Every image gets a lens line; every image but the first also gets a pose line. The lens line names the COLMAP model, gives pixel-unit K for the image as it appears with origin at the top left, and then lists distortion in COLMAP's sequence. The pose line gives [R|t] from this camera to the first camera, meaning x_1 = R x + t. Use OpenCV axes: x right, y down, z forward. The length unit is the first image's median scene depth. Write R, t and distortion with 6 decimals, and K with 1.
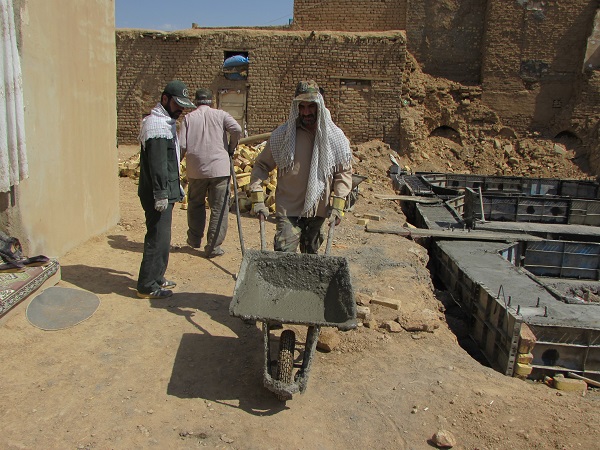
lens RADIAL K [[573.0, 0, 296.4], [0, 573.0, 223.9], [0, 0, 1]] dist [-0.046624, 0.000000]
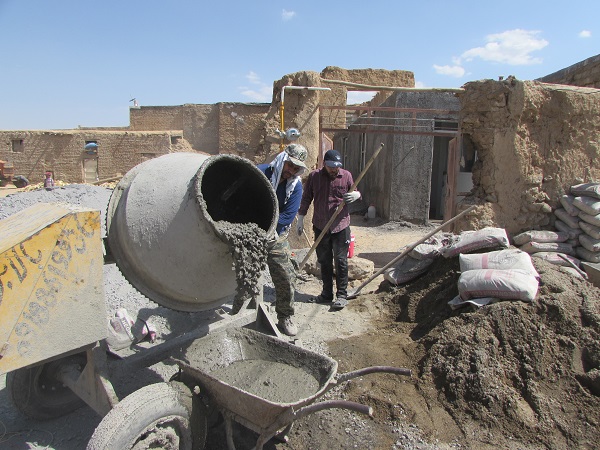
lens RADIAL K [[435.9, 0, 303.0], [0, 435.9, 225.6], [0, 0, 1]] dist [-0.055441, 0.027044]
pose [[0.987050, -0.034243, 0.156716, 0.404241], [0.045389, 0.996645, -0.068107, 0.152819], [-0.153858, 0.074338, 0.985293, -0.660331]]
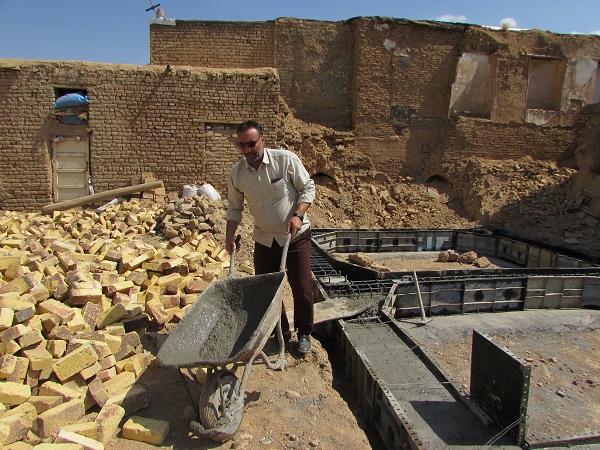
lens RADIAL K [[435.9, 0, 306.3], [0, 435.9, 224.1], [0, 0, 1]] dist [-0.055441, 0.027044]
pose [[0.959659, -0.055066, 0.275723, 0.034500], [0.065311, 0.997469, -0.028106, -0.073817], [-0.273477, 0.044980, 0.960826, 0.338072]]
